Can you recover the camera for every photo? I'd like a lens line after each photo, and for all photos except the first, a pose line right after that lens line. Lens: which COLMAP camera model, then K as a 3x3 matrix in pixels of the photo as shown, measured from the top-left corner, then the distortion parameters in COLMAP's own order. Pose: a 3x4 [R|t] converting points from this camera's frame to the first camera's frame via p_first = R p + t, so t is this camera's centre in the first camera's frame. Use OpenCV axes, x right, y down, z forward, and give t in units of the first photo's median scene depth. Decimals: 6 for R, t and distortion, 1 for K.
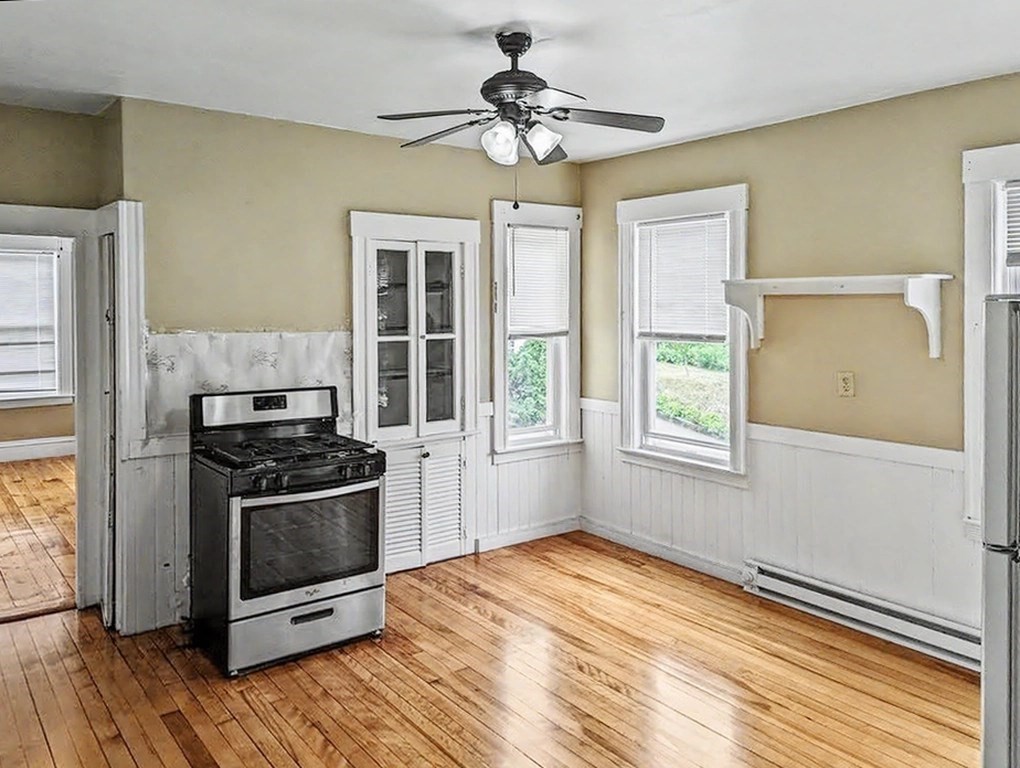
lens RADIAL K [[799.0, 0, 513.2], [0, 799.0, 314.6], [0, 0, 1]] dist [0.050144, -0.010979]
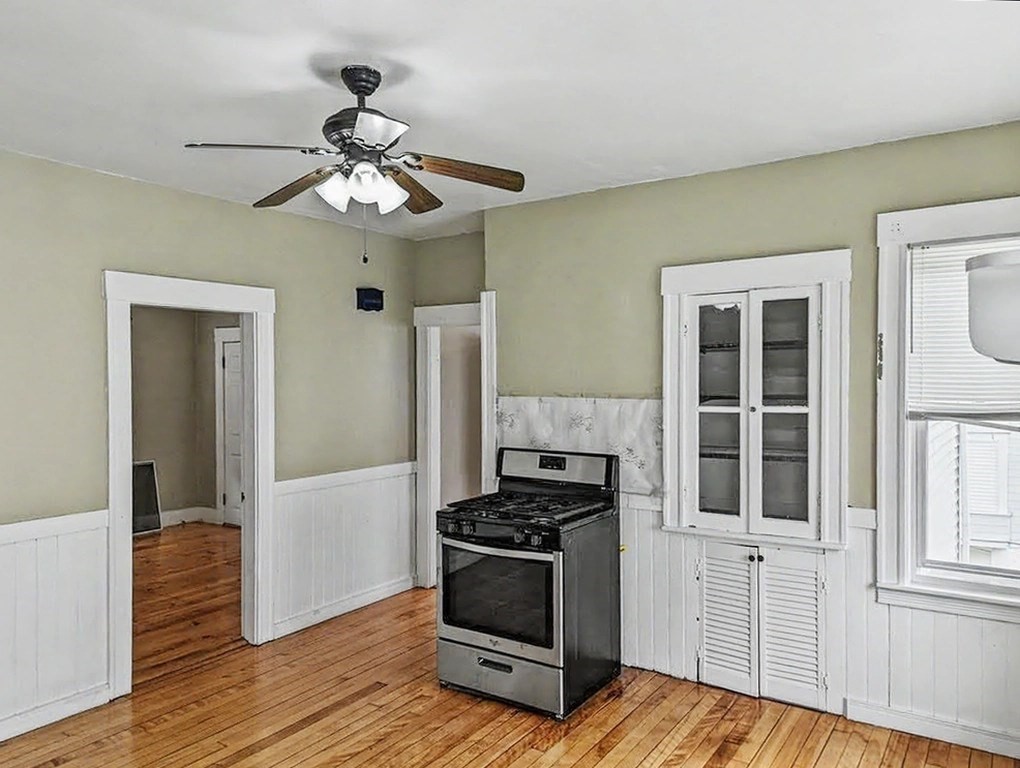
lens RADIAL K [[742.4, 0, 510.0], [0, 742.4, 384.0], [0, 0, 1]] dist [0.056249, -0.003319]
pose [[0.322364, 0.007993, -0.946582, 0.548559], [-0.003333, 0.999968, 0.007309, -0.002289], [0.946610, 0.000799, 0.322380, 0.561621]]
